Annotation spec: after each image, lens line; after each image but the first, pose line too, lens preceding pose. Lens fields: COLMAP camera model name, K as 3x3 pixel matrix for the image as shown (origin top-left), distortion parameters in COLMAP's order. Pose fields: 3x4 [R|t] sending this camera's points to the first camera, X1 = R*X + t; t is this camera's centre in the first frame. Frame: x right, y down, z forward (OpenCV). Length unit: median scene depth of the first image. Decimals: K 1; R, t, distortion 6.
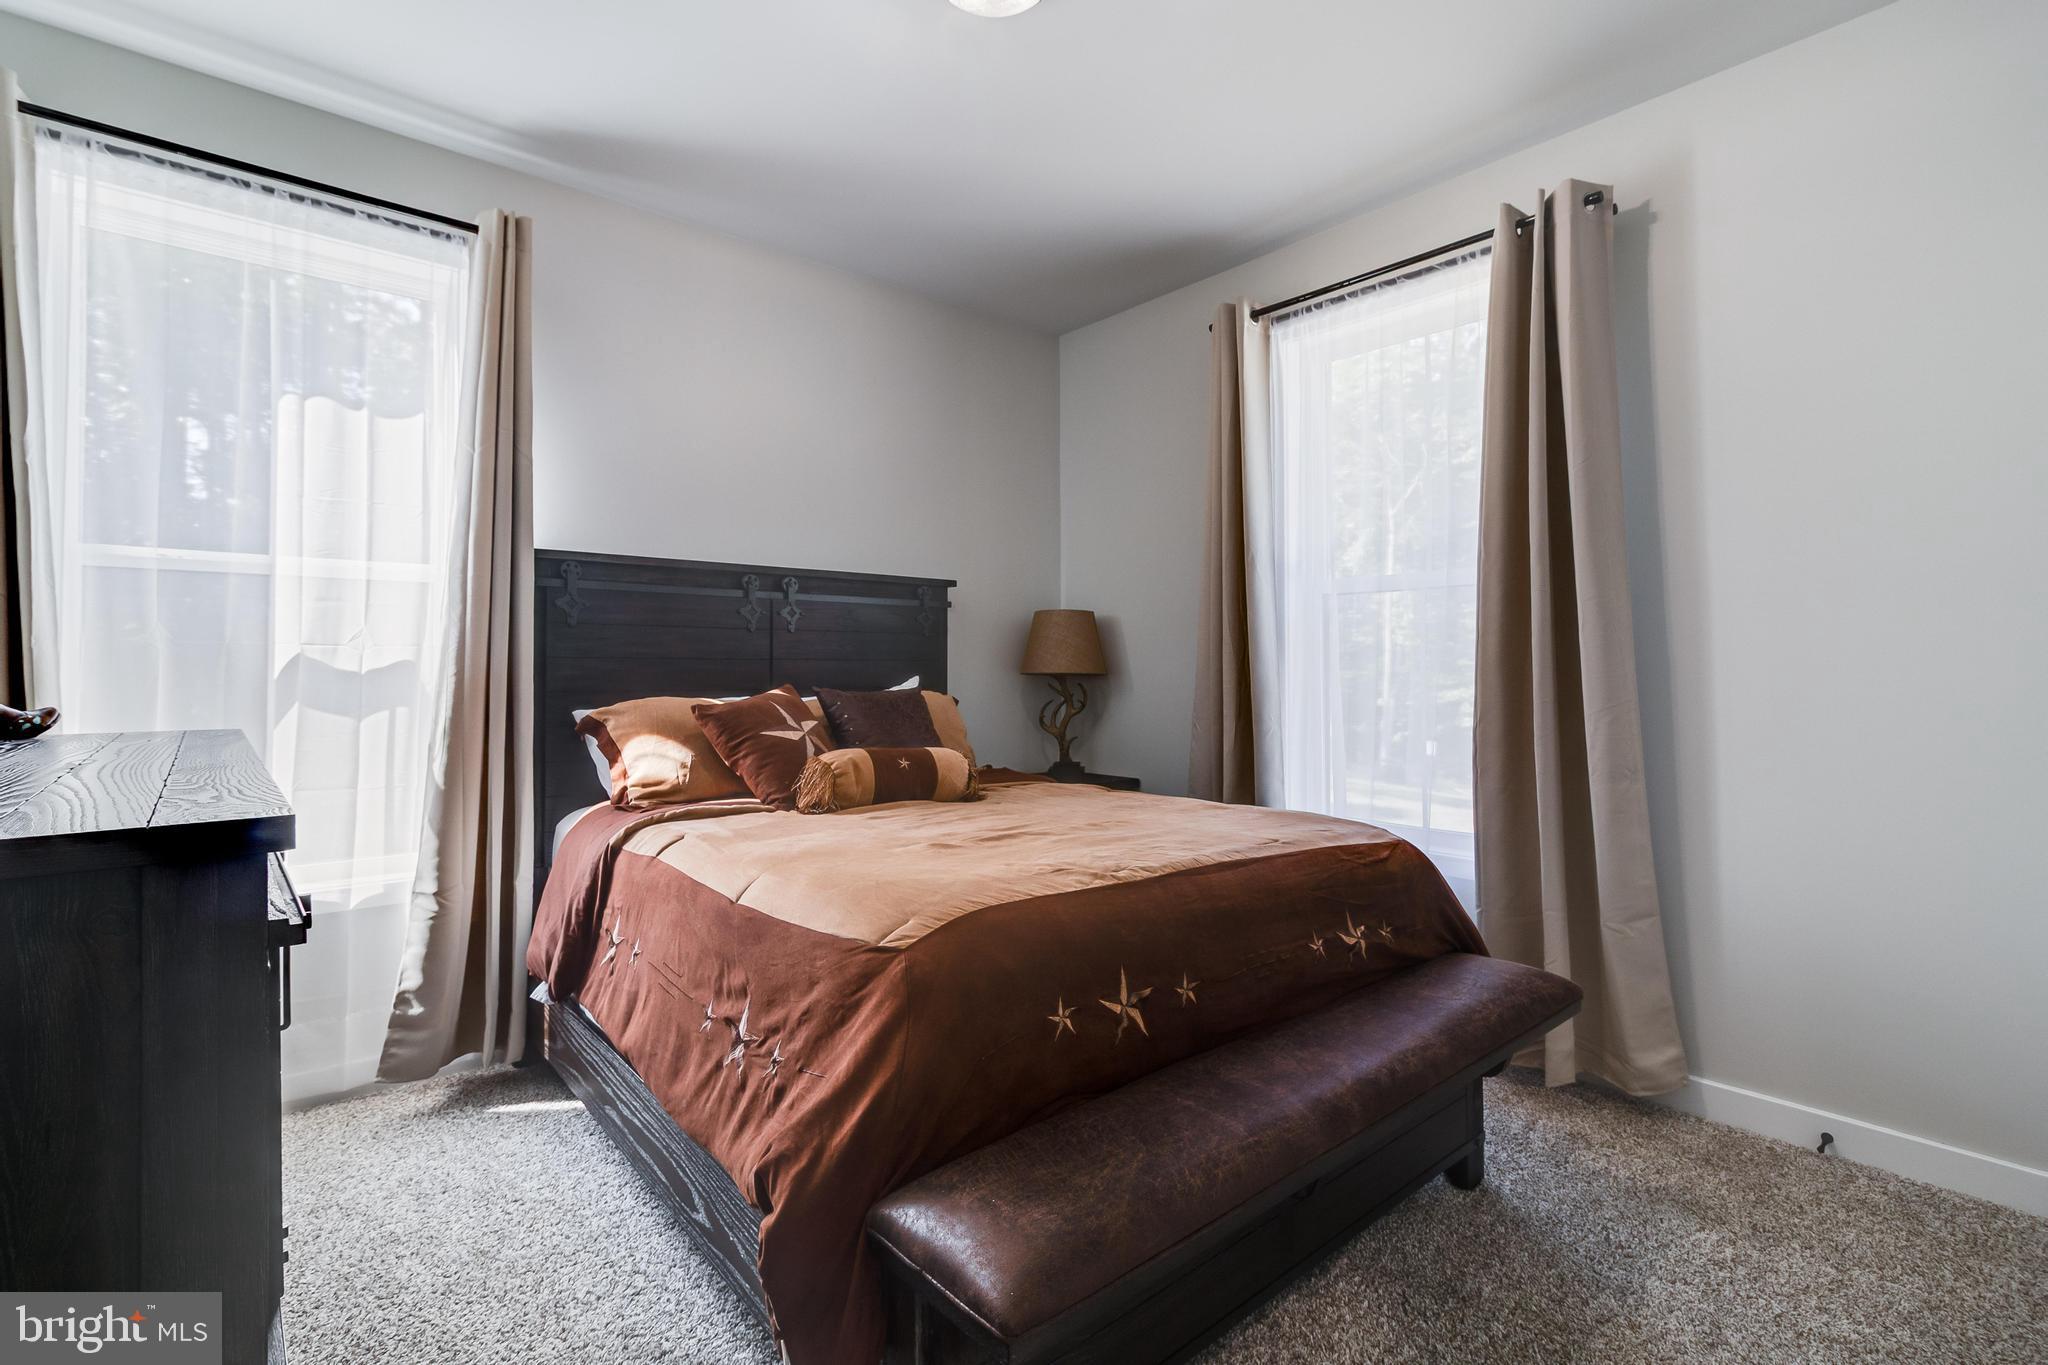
lens RADIAL K [[943.2, 0, 1022.6], [0, 943.2, 673.5], [0, 0, 1]] dist [-0.000076, -0.000571]
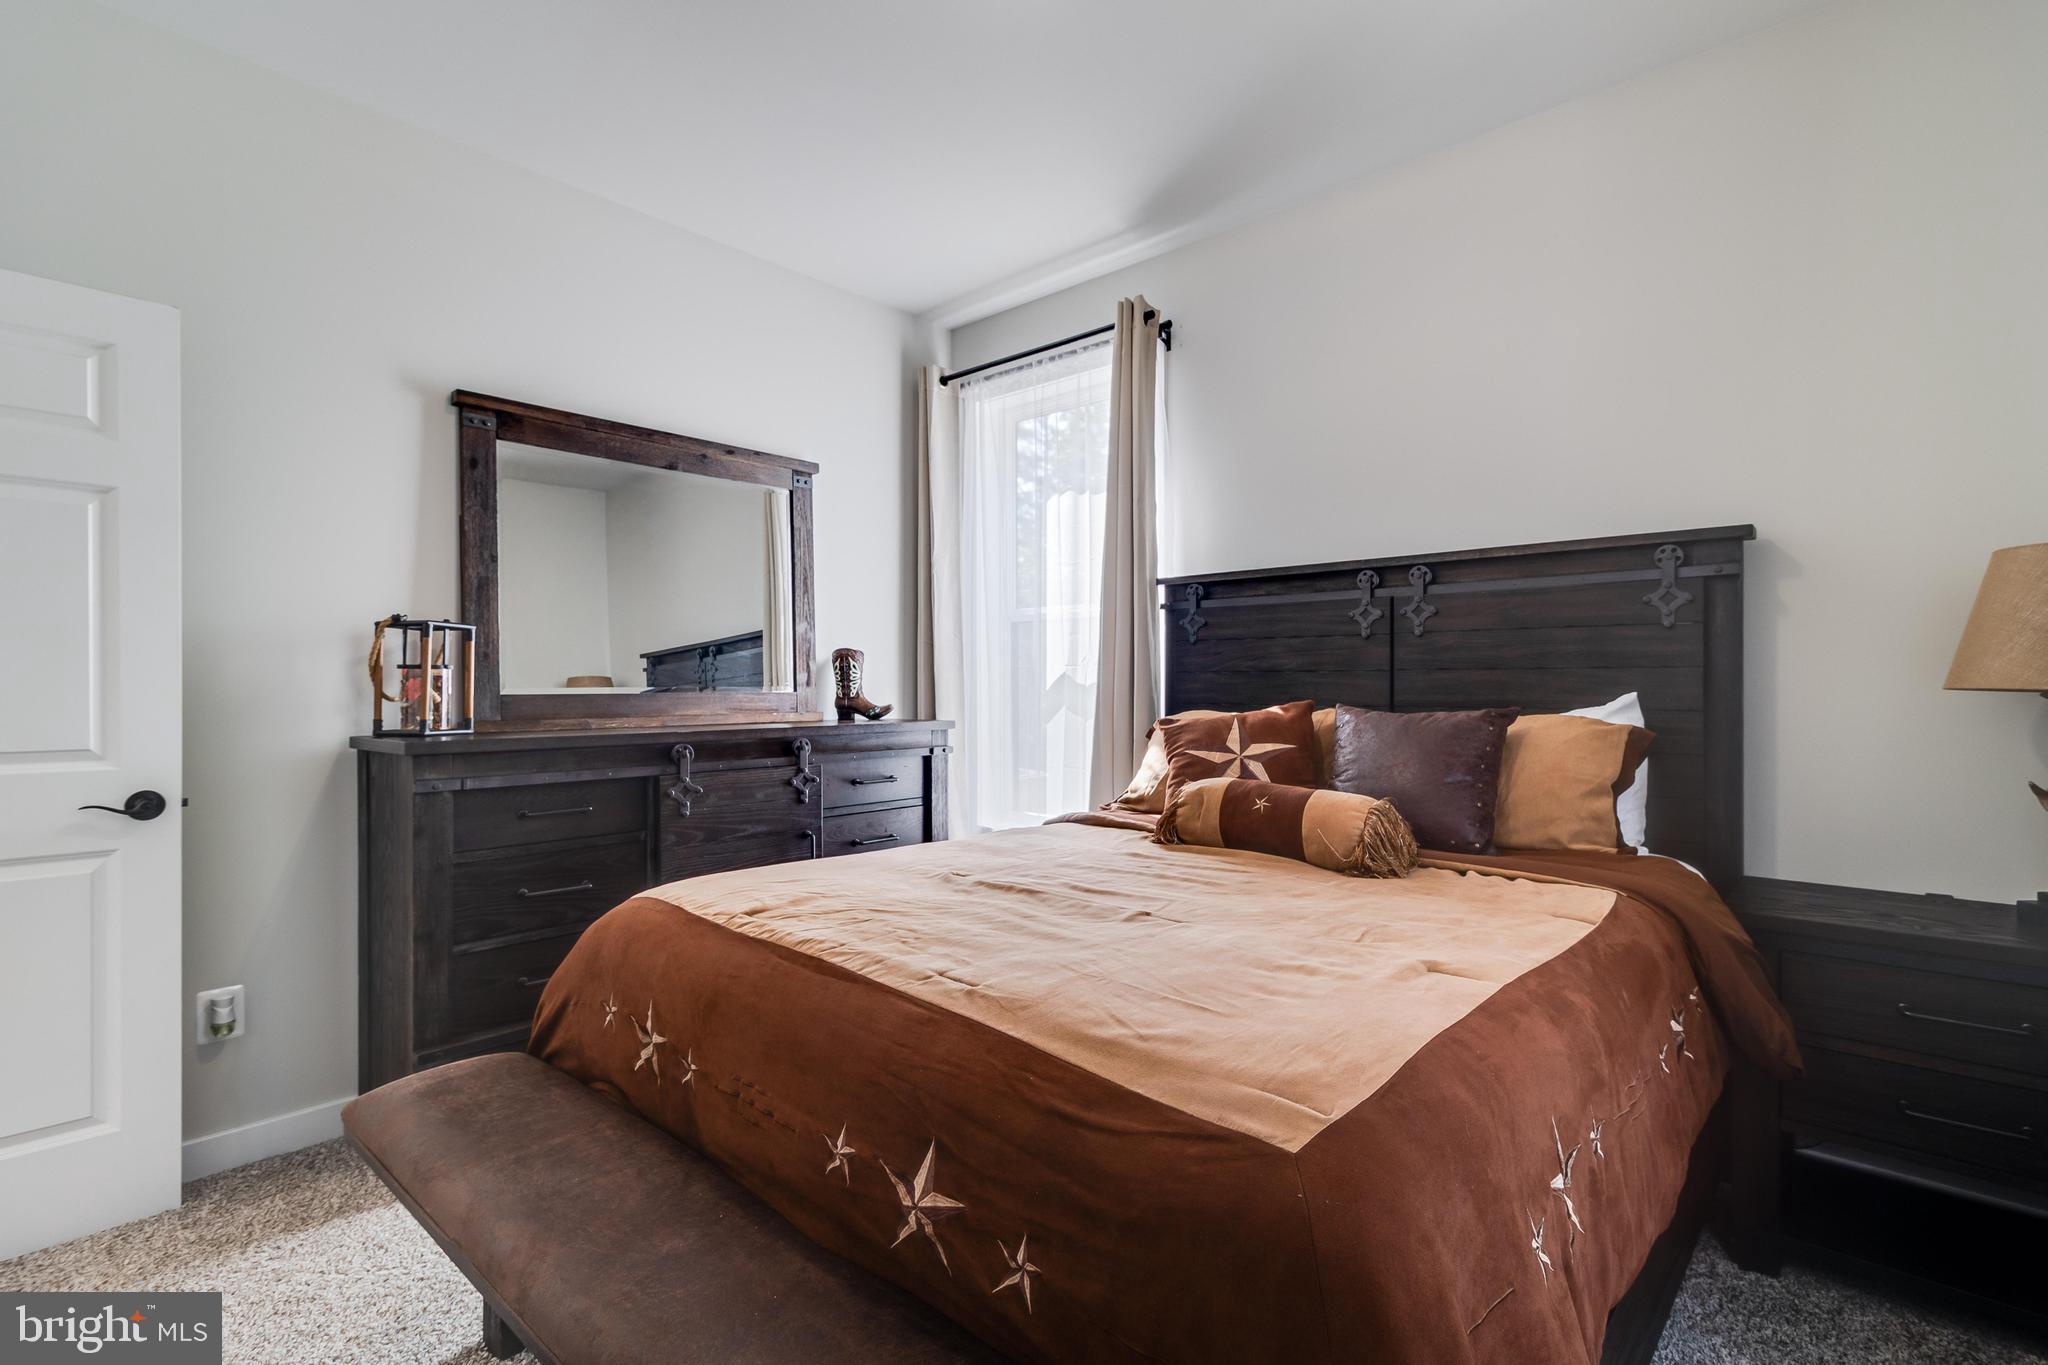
lens RADIAL K [[962.4, 0, 1024.0], [0, 962.4, 682.5], [0, 0, 1]] dist [0.000273, -0.000033]
pose [[0.122847, -0.001644, -0.992424, 0.625117], [0.000382, 0.999999, -0.001610, -0.004574], [0.992426, -0.000181, 0.122847, 0.699003]]
